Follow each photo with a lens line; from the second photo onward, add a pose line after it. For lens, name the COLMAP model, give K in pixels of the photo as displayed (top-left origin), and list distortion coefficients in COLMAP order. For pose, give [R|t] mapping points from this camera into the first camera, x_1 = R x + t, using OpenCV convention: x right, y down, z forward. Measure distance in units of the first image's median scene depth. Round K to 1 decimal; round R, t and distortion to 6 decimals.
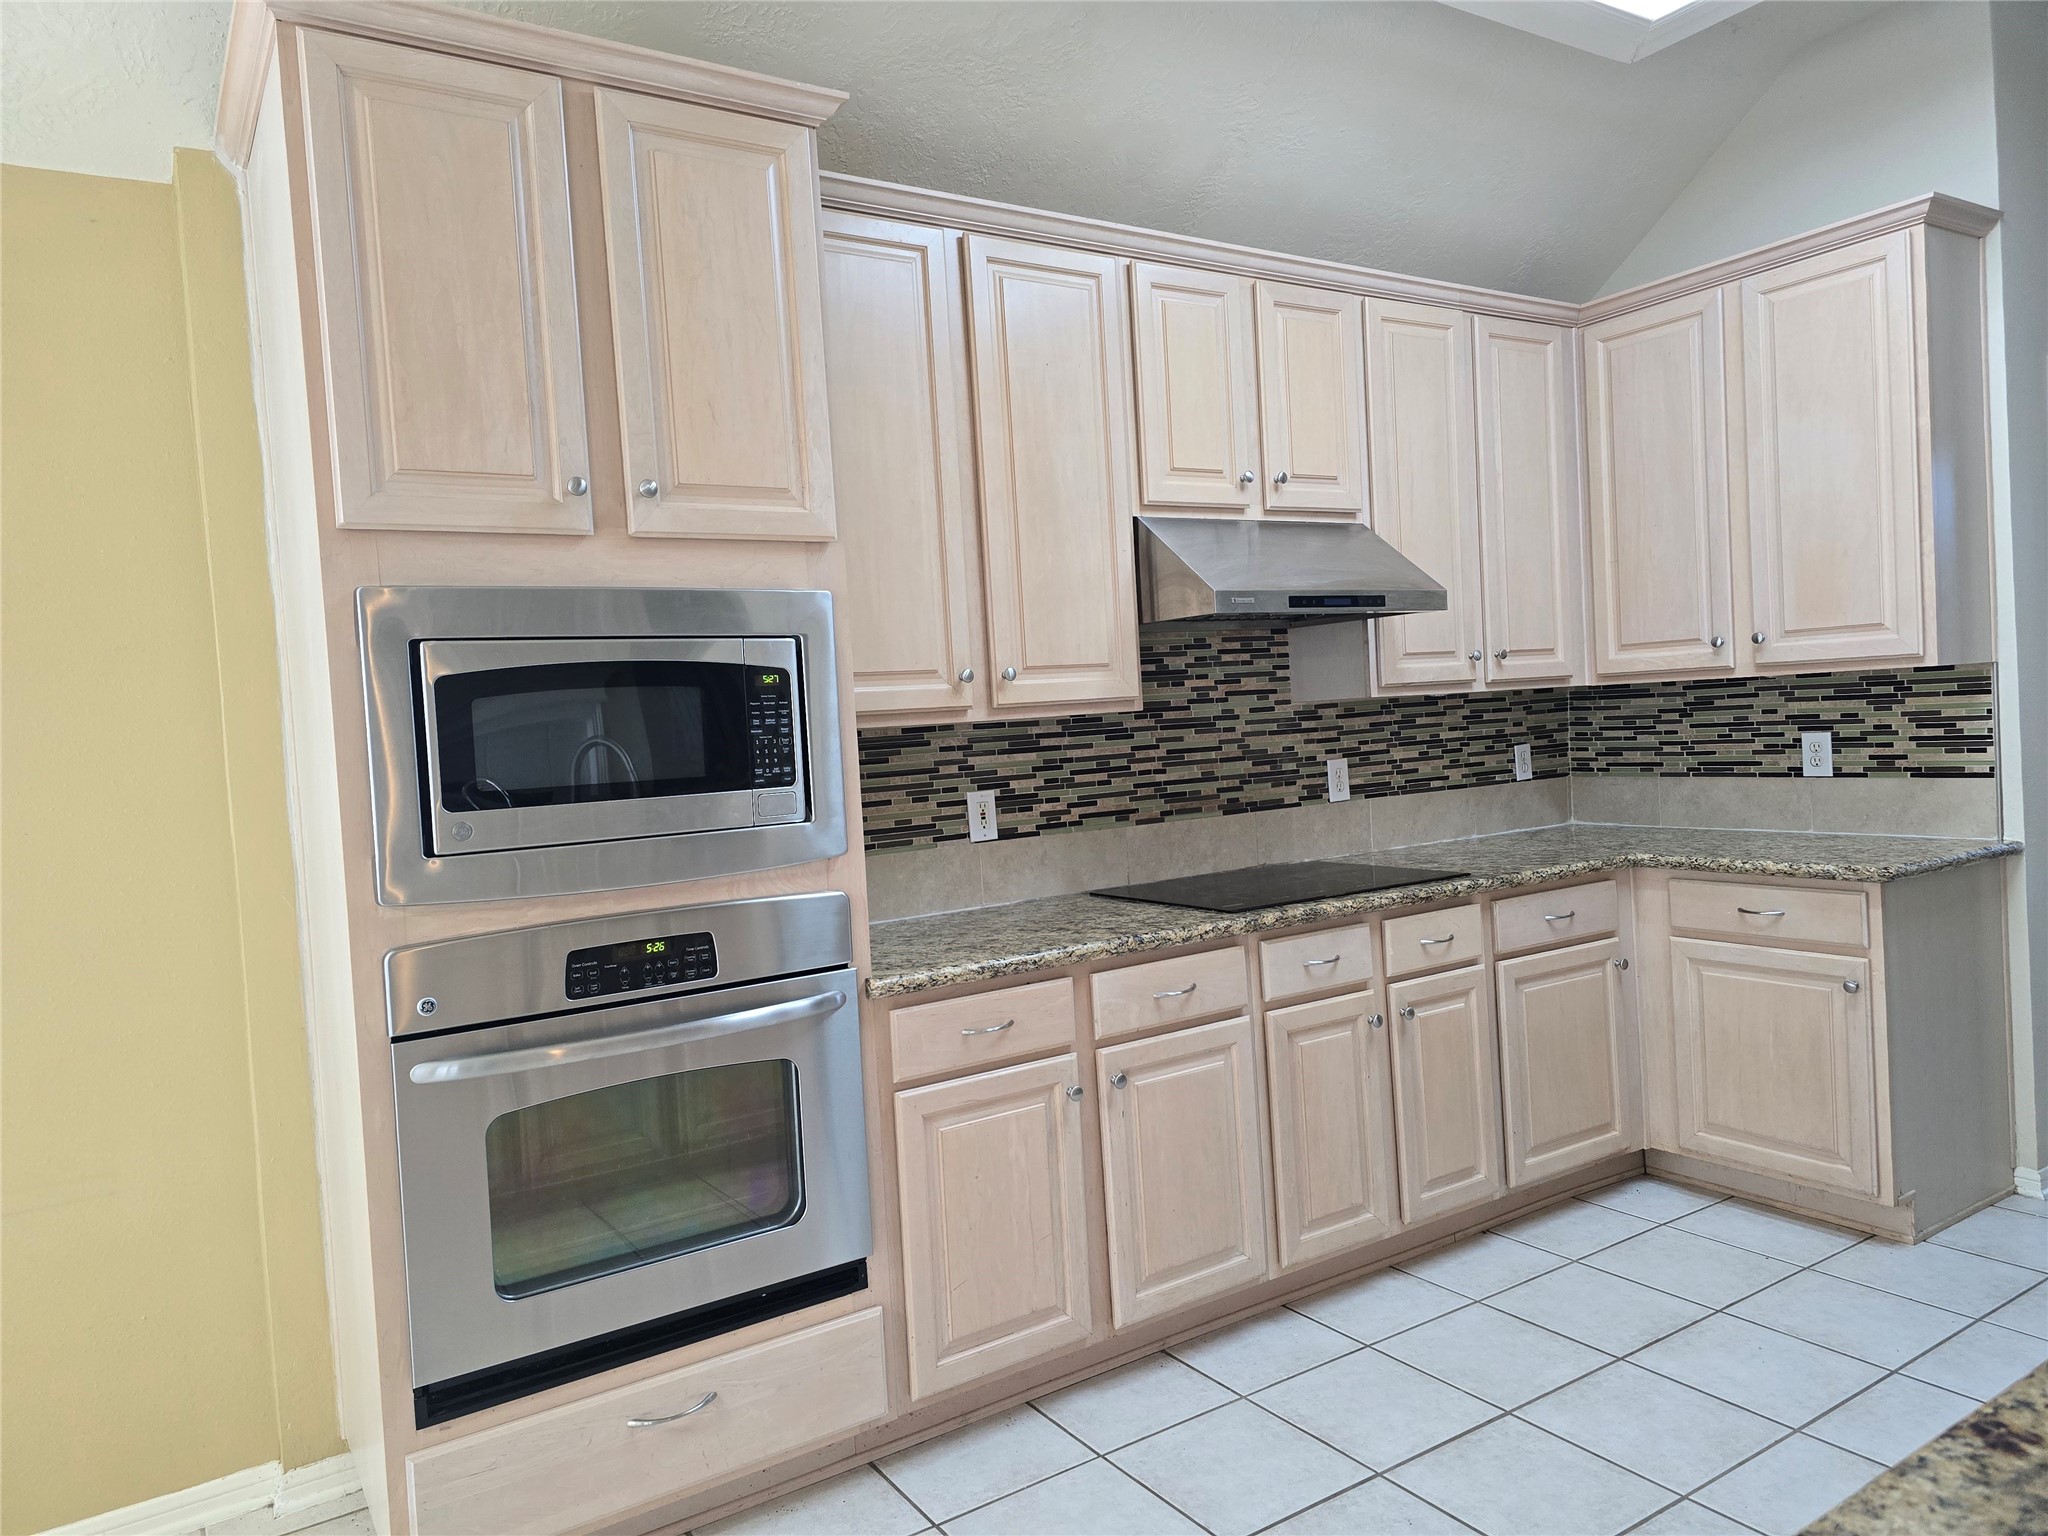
lens RADIAL K [[1366.3, 0, 1006.8], [0, 1366.3, 769.6], [0, 0, 1]] dist [0.067134, -0.056650]
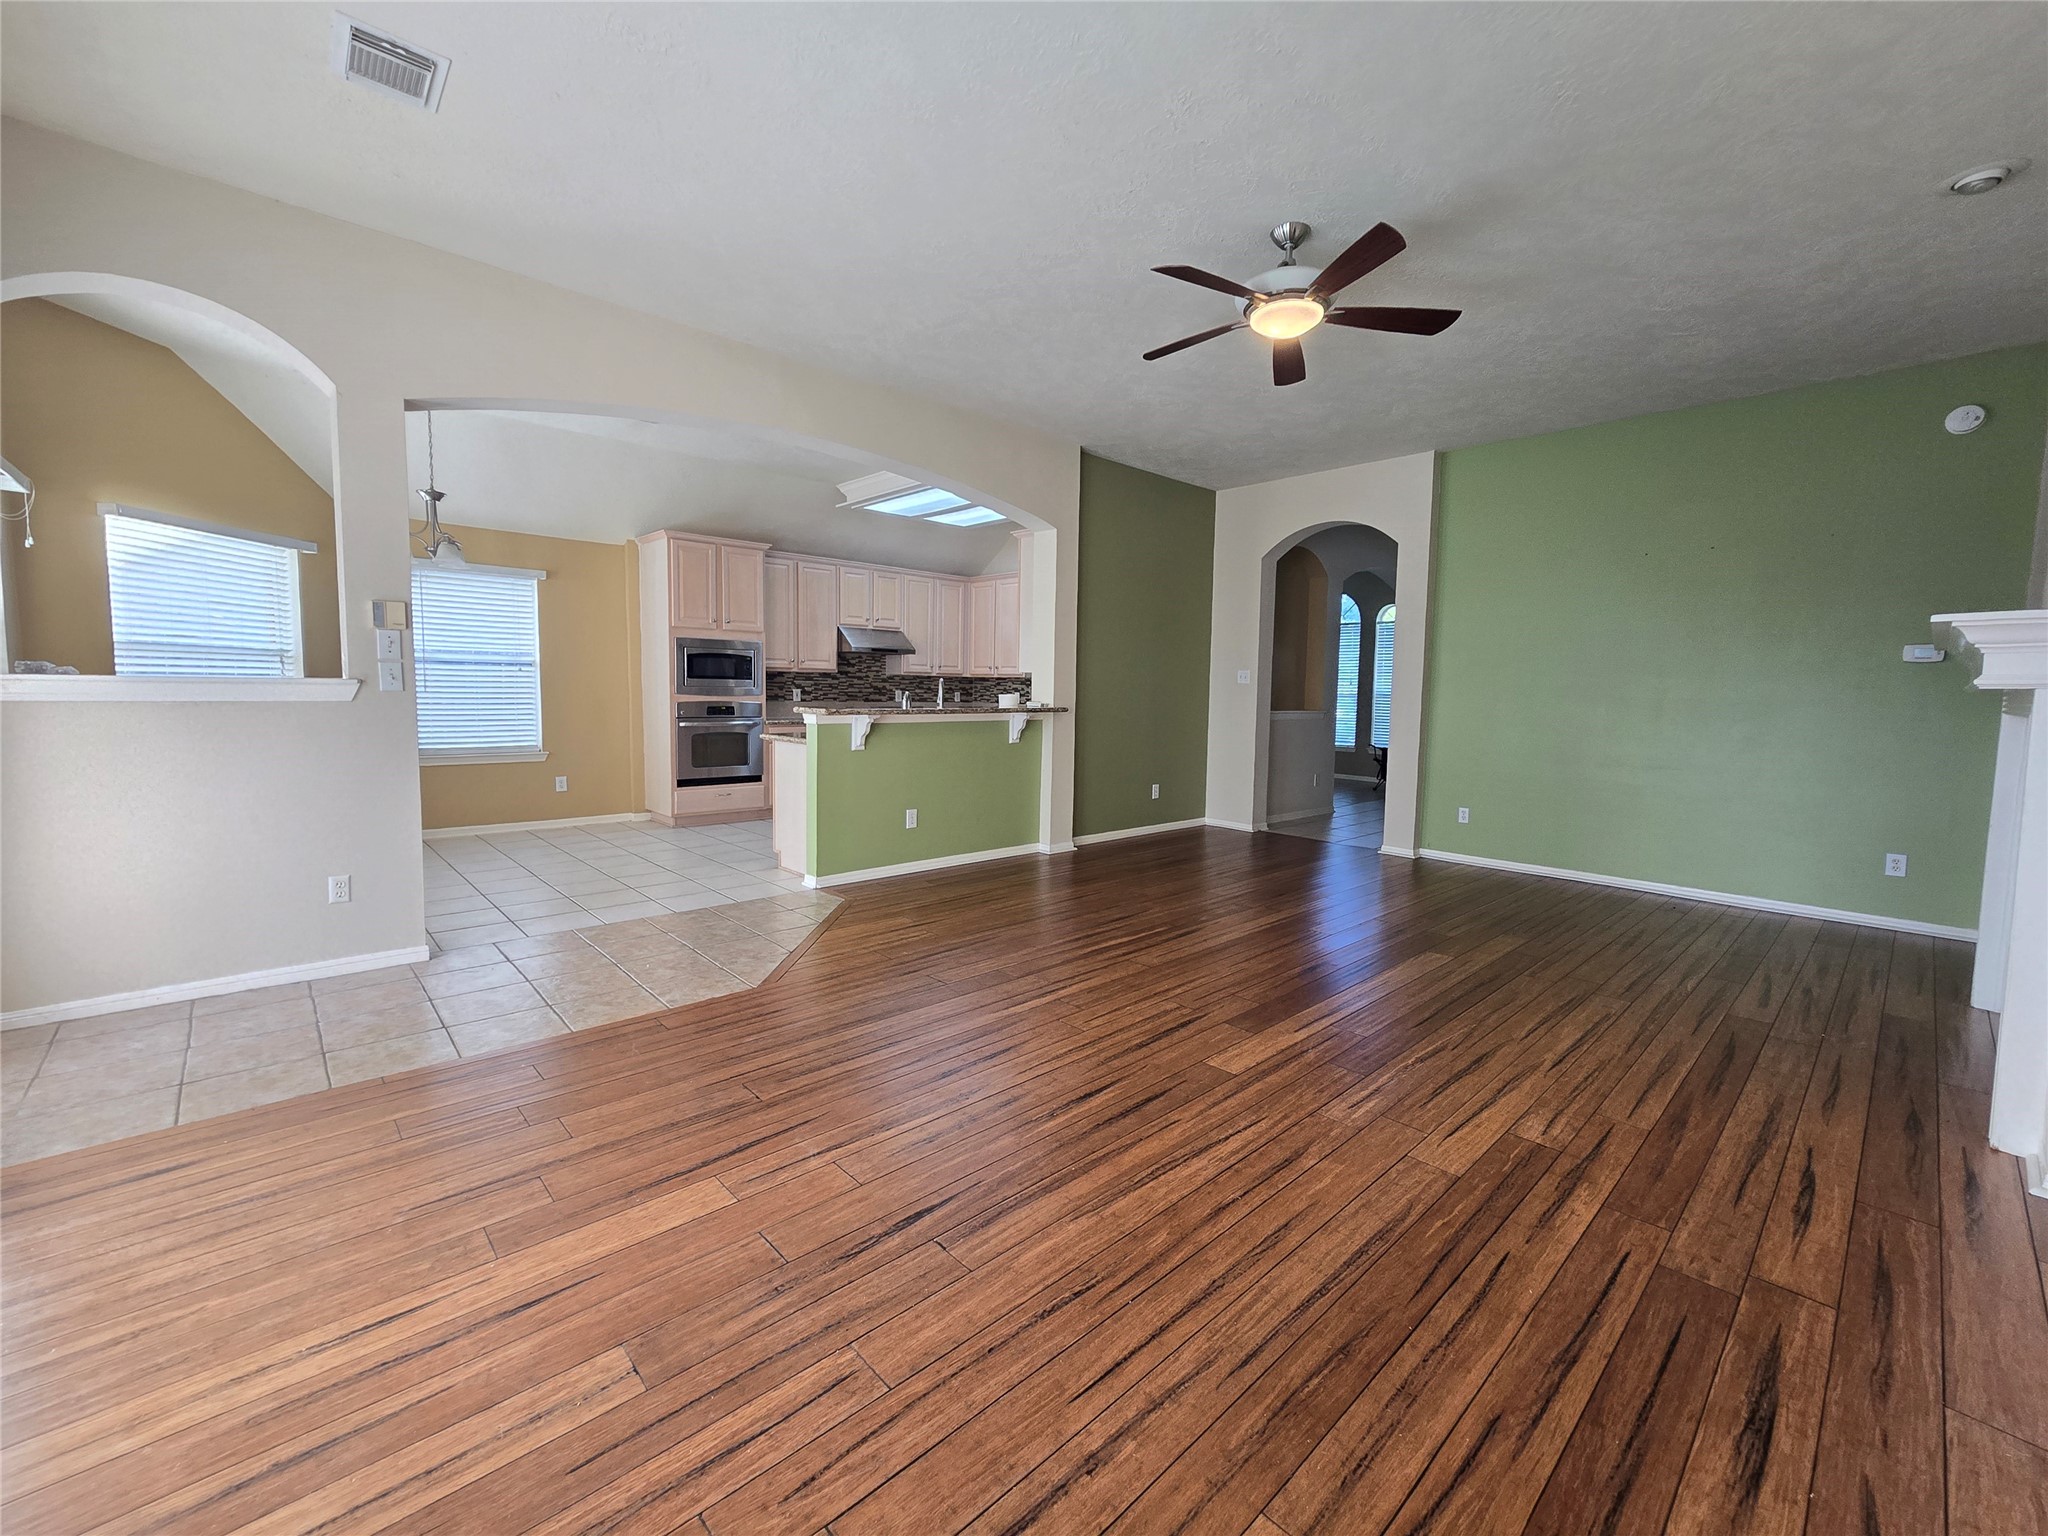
lens RADIAL K [[842.9, 0, 1043.4], [0, 842.9, 756.6], [0, 0, 1]] dist [-0.006736, 0.001442]
pose [[0.978918, 0.061839, 0.194665, 0.271378], [-0.069421, 0.997062, 0.032367, 0.102154], [-0.192092, -0.045198, 0.980336, -1.969311]]
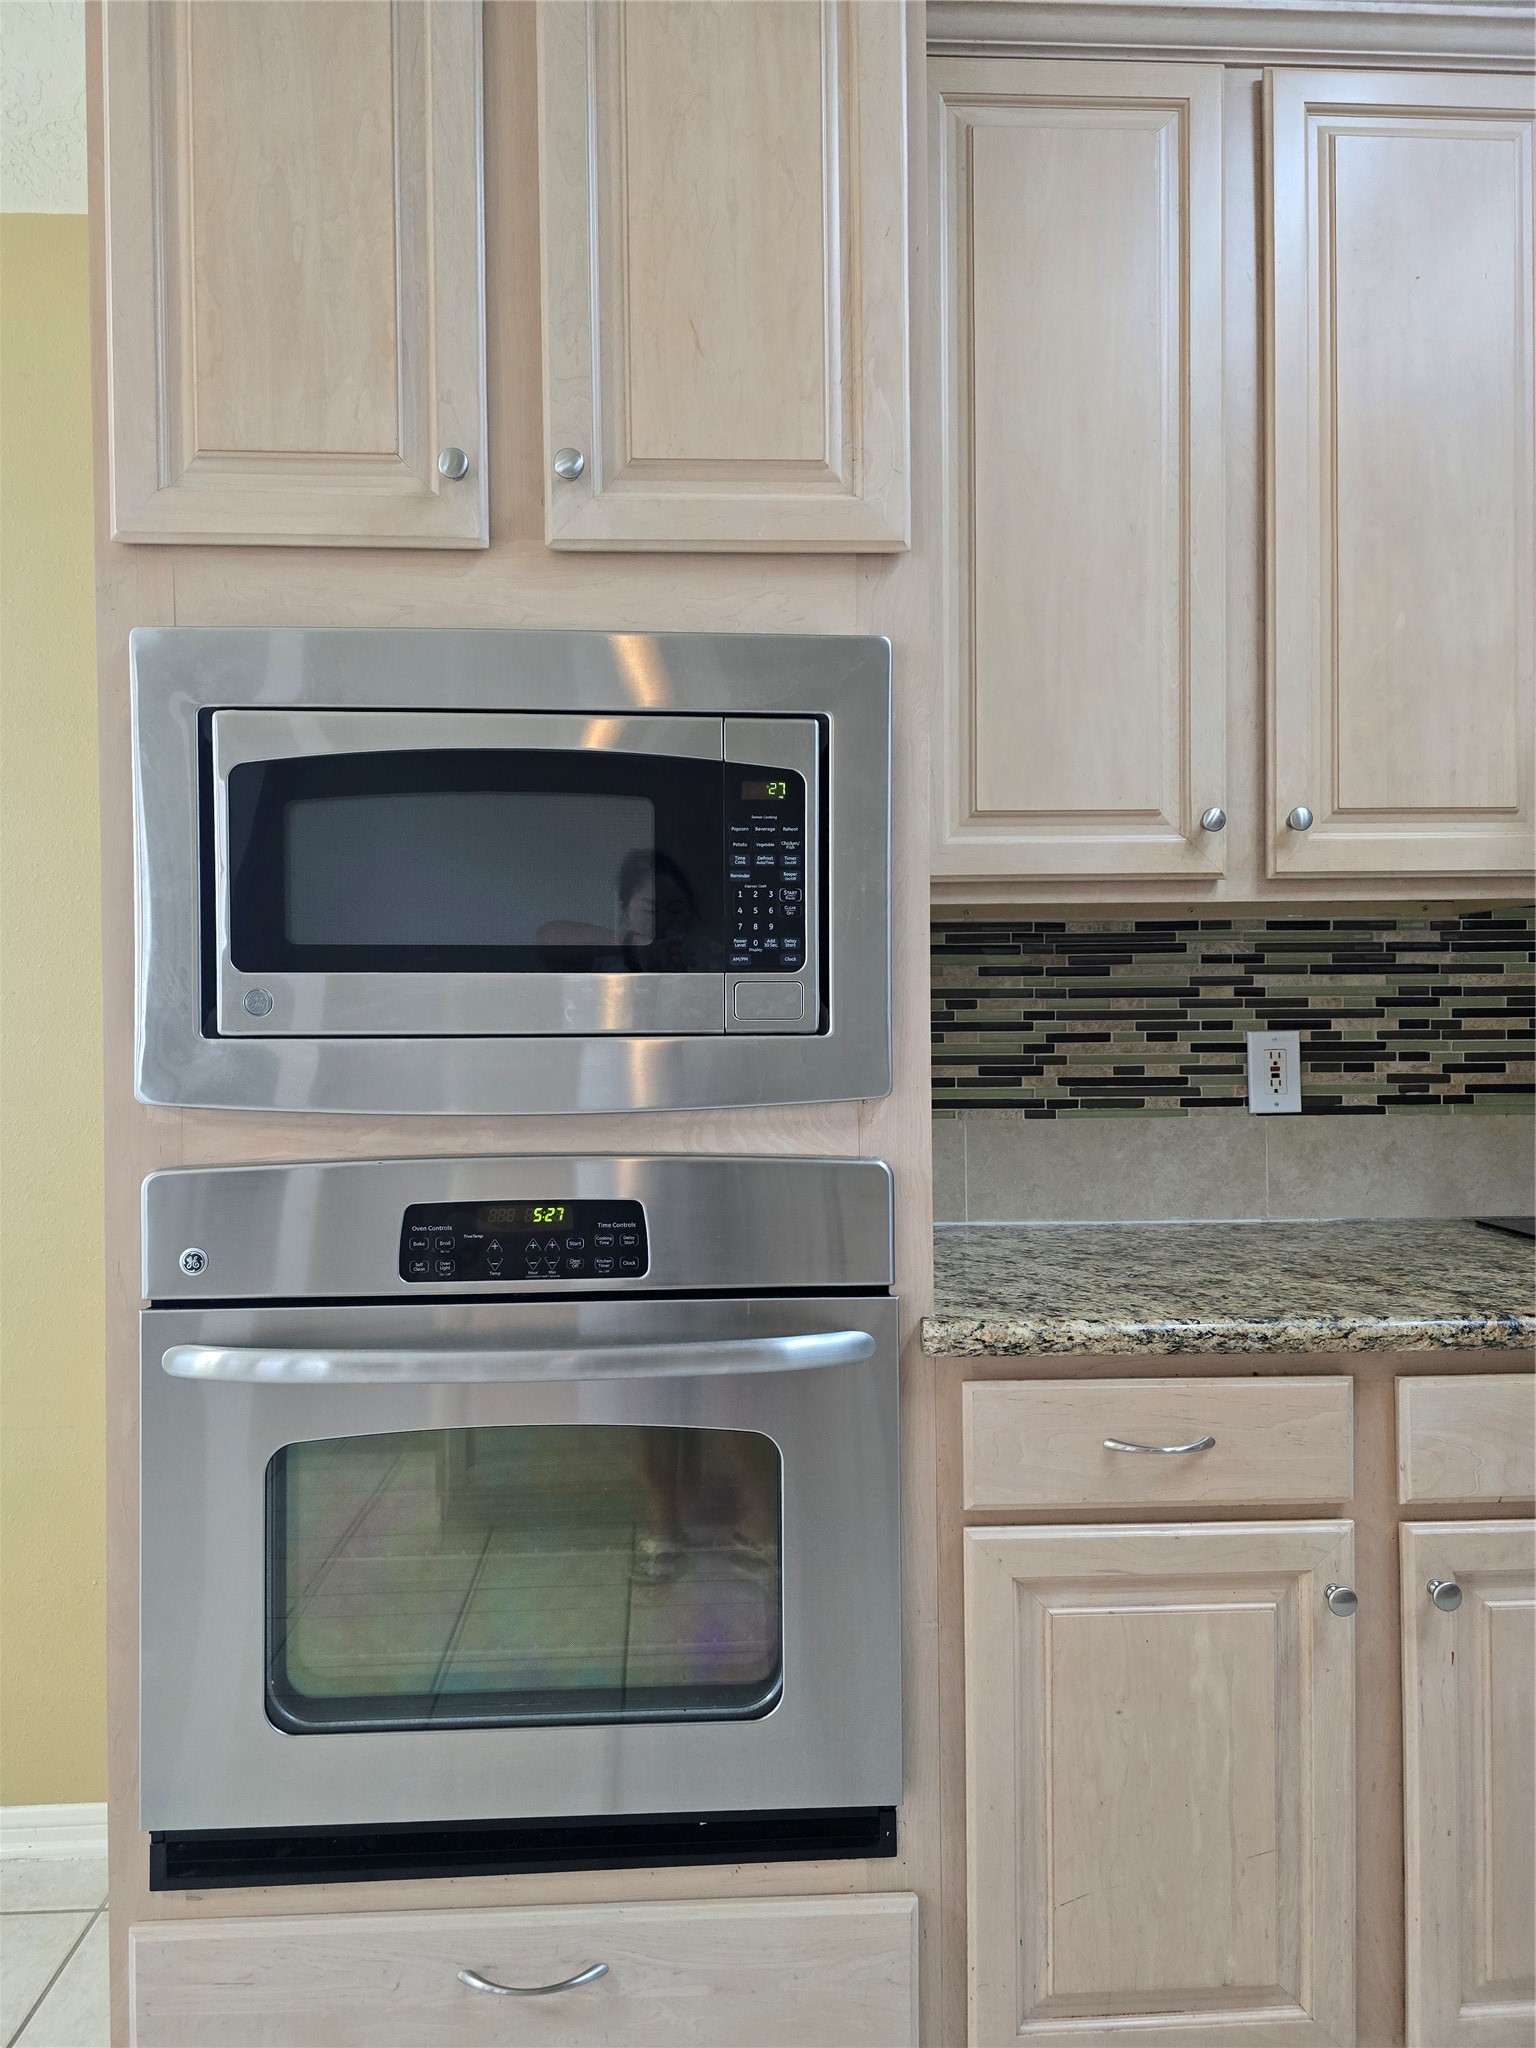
lens RADIAL K [[1366.3, 0, 755.8], [0, 1366.3, 1024.3], [0, 0, 1]] dist [0.067134, -0.056650]
pose [[0.866761, 0.058487, -0.495282, 0.102559], [-0.062455, 0.998011, 0.008556, 0.026198], [0.494798, 0.023517, 0.868690, 0.413144]]
